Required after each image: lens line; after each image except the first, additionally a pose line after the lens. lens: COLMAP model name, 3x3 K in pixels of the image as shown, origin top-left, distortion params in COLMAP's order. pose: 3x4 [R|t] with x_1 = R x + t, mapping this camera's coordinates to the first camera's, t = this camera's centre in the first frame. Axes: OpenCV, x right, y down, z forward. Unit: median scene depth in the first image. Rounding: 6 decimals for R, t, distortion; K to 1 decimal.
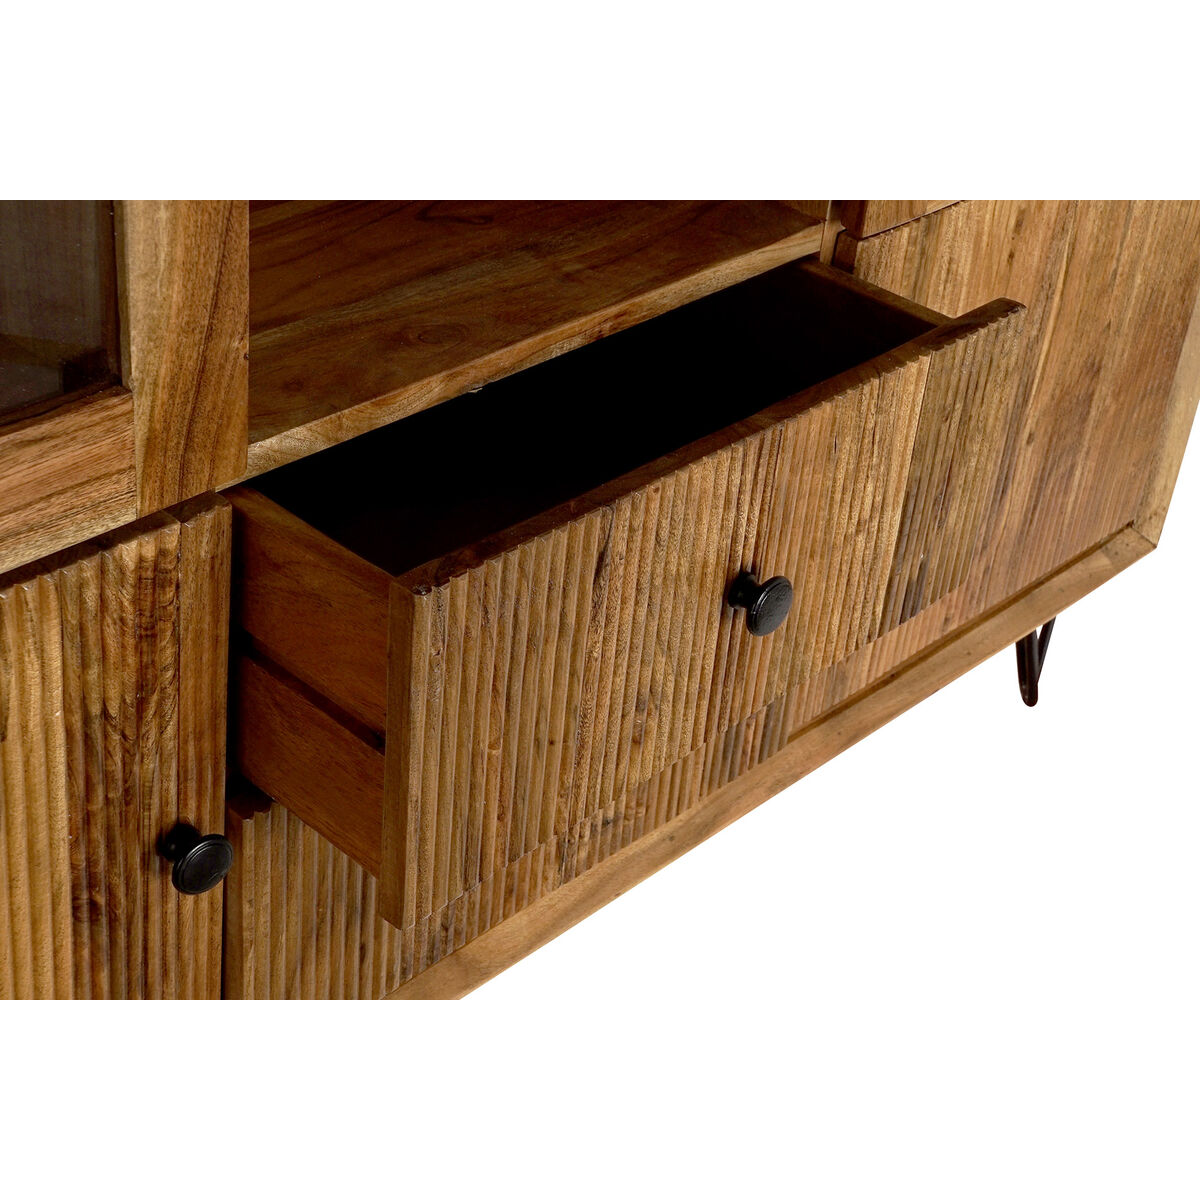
lens RADIAL K [[2080.0, 0, 603.2], [0, 2080.0, 596.4], [0, 0, 1]] dist [0.089194, 0.000000]
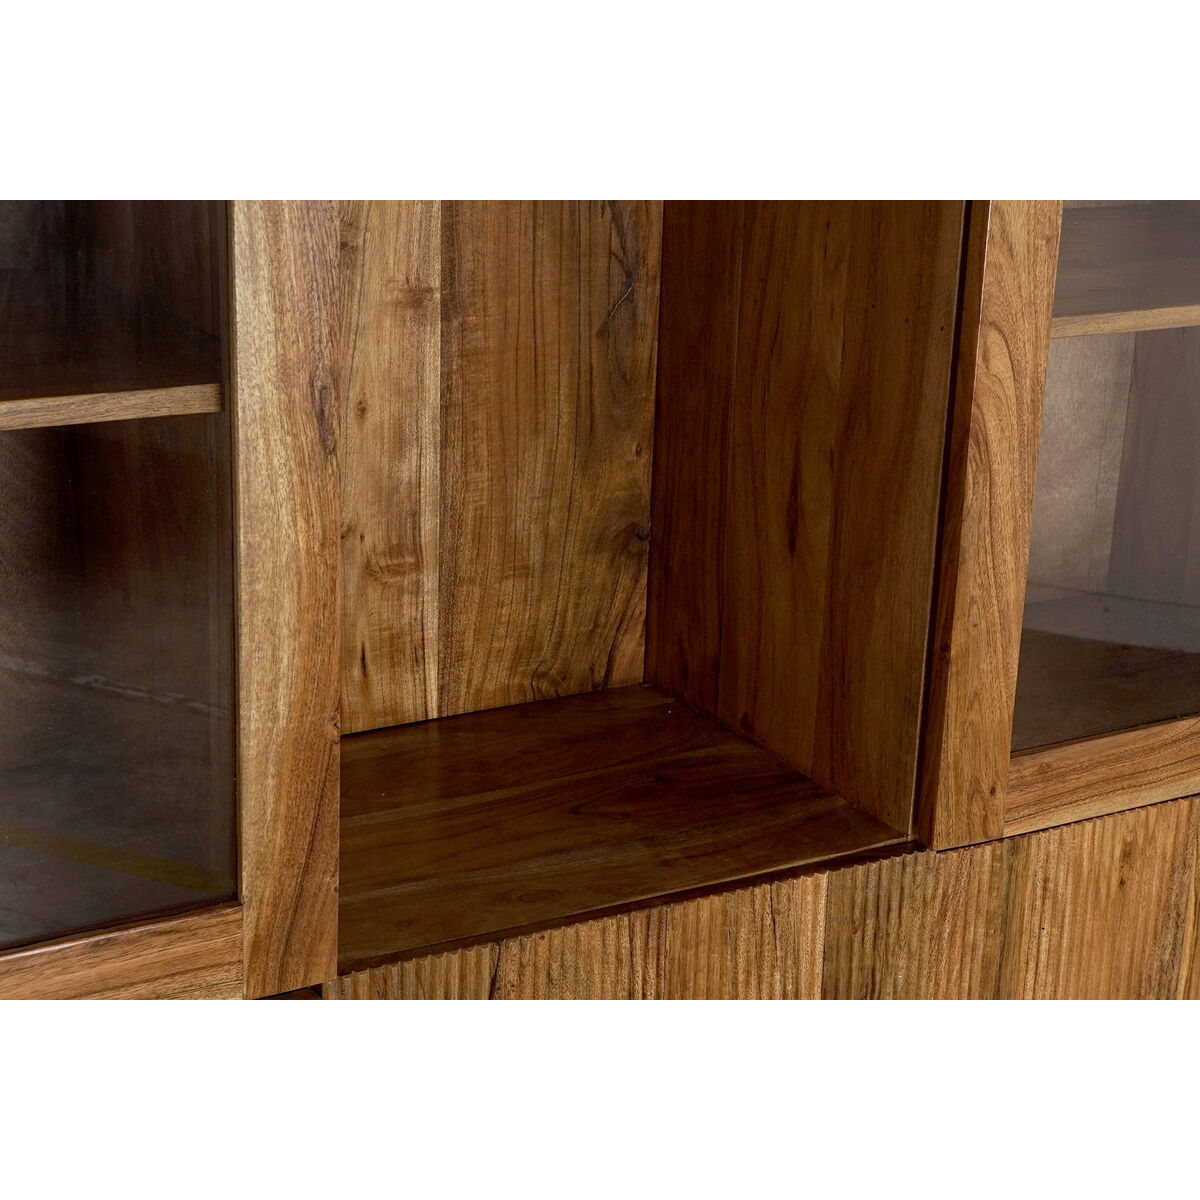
lens RADIAL K [[2352.5, 0, 598.5], [0, 2352.5, 602.0], [0, 0, 1]] dist [0.153309, 0.000000]
pose [[0.946074, -0.072357, -0.315766, 0.518850], [-0.057807, 0.921383, -0.384332, 0.311754], [0.318750, 0.381860, 0.867514, -0.389804]]
